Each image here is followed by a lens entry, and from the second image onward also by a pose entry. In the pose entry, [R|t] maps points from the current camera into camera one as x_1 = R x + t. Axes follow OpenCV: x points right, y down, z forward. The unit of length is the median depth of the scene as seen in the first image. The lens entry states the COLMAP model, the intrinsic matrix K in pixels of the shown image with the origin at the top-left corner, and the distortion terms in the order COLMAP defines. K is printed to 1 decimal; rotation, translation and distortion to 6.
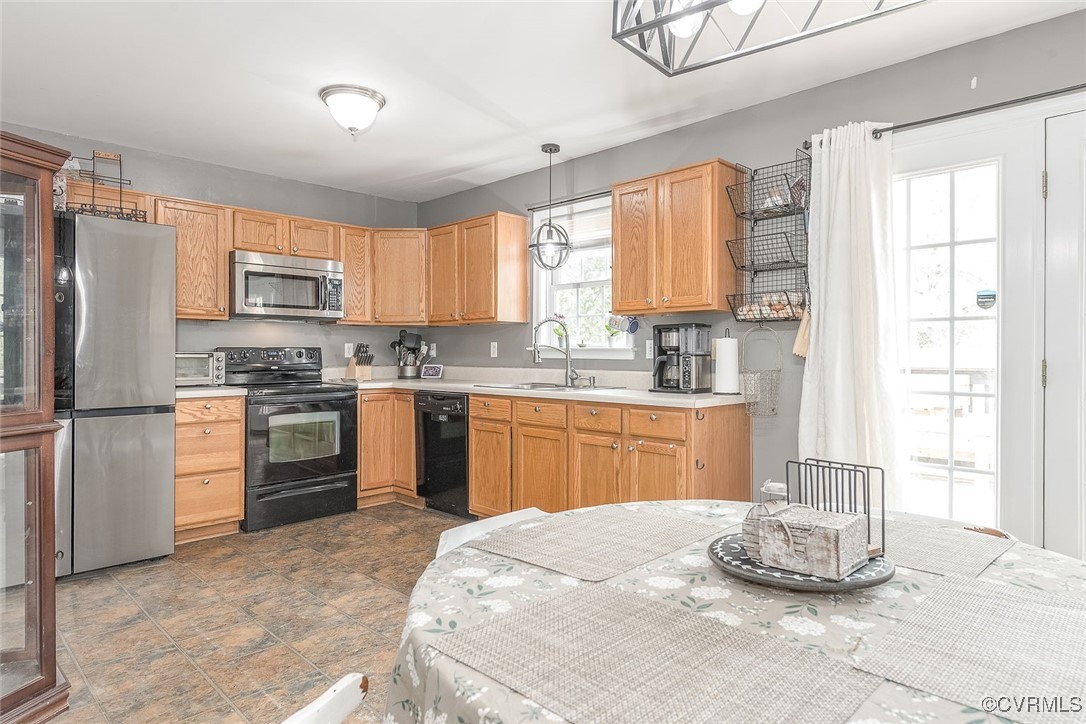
lens RADIAL K [[639.3, 0, 547.4], [0, 639.3, 355.7], [0, 0, 1]] dist [0.003379, -0.001113]
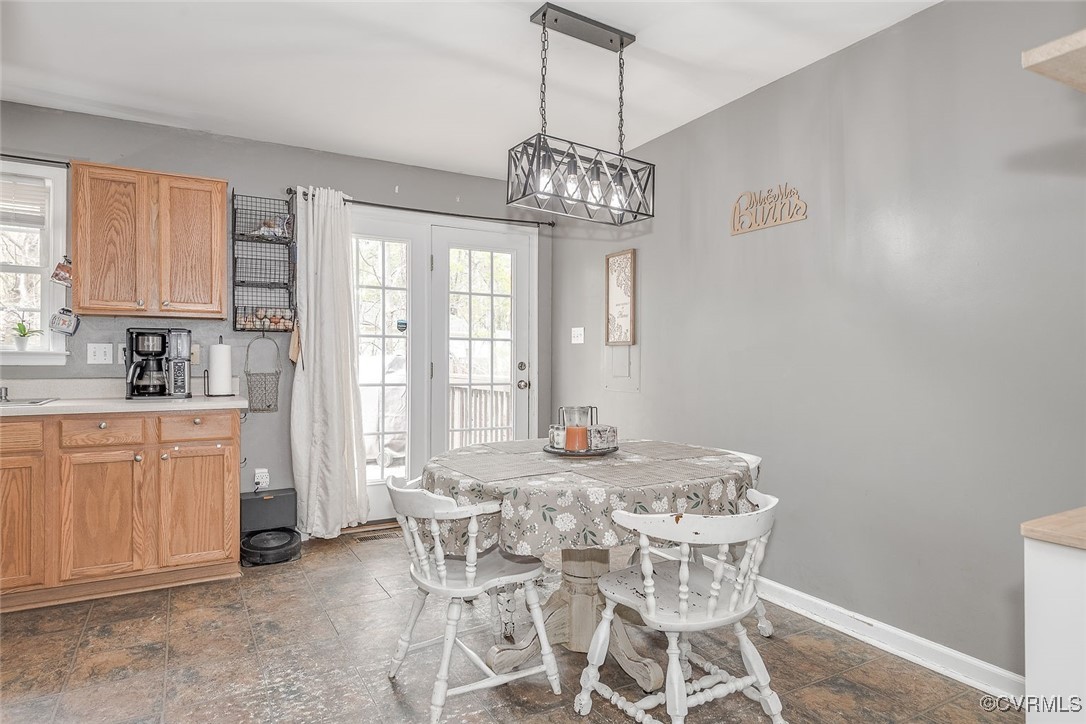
lens RADIAL K [[628.9, 0, 573.9], [0, 628.9, 362.8], [0, 0, 1]] dist [0.003872, -0.000809]
pose [[0.244131, -0.004699, 0.969731, -0.505988], [0.000019, 0.999988, 0.004841, -0.001399], [-0.969742, -0.001163, 0.244128, 0.130640]]
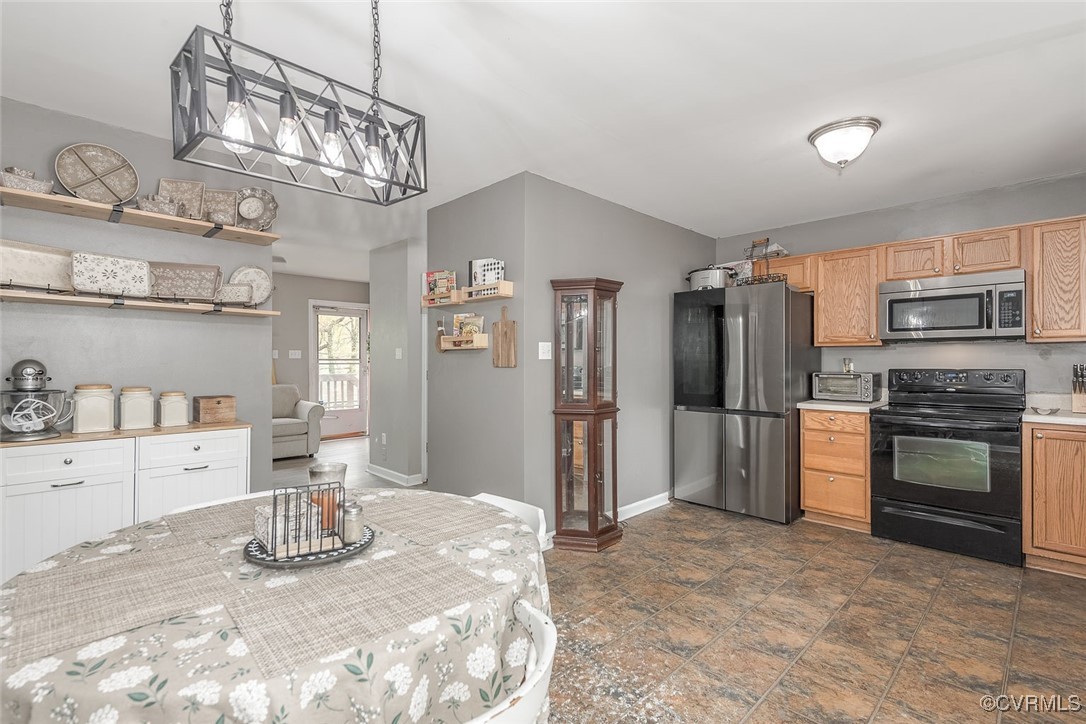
lens RADIAL K [[499.9, 0, 532.6], [0, 499.9, 362.5], [0, 0, 1]] dist [0.002757, -0.000124]
pose [[-0.045385, 0.003022, -0.998965, 0.419640], [-0.002287, 0.999992, 0.003129, -0.027159], [0.998967, 0.002426, -0.045378, 0.434952]]
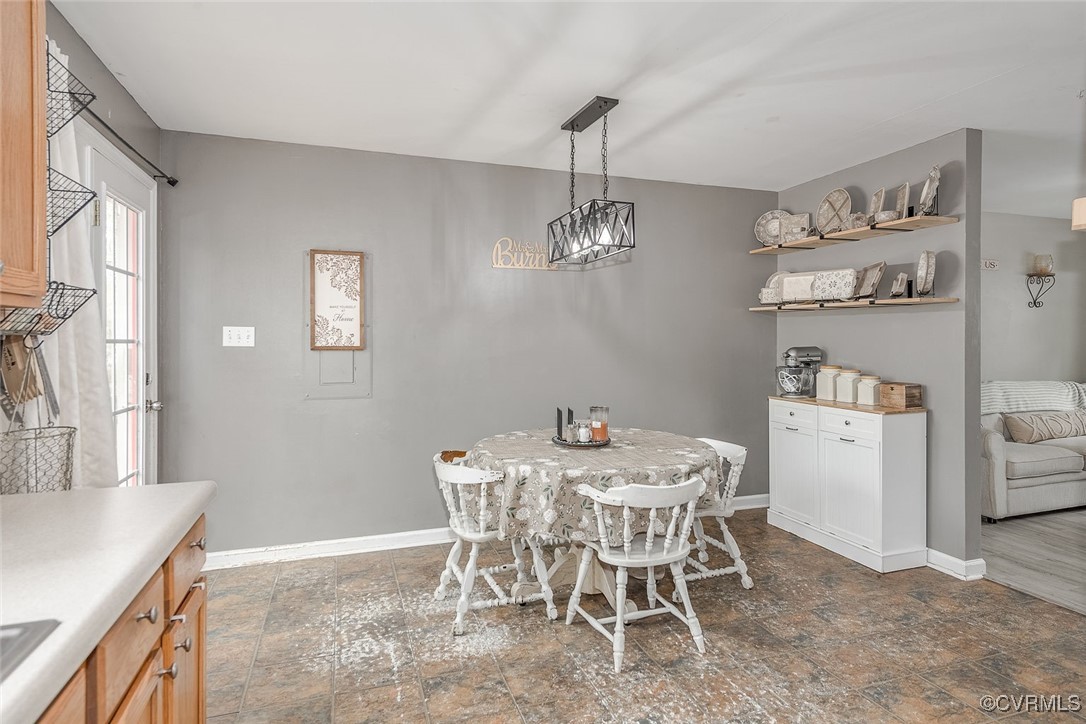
lens RADIAL K [[599.1, 0, 543.9], [0, 599.1, 342.7], [0, 0, 1]] dist [0.020992, -0.000290]
pose [[-0.893781, -0.002587, 0.448495, -0.190536], [-0.000365, 0.999987, 0.005041, -0.040755], [-0.448503, 0.004342, -0.893771, 0.989639]]
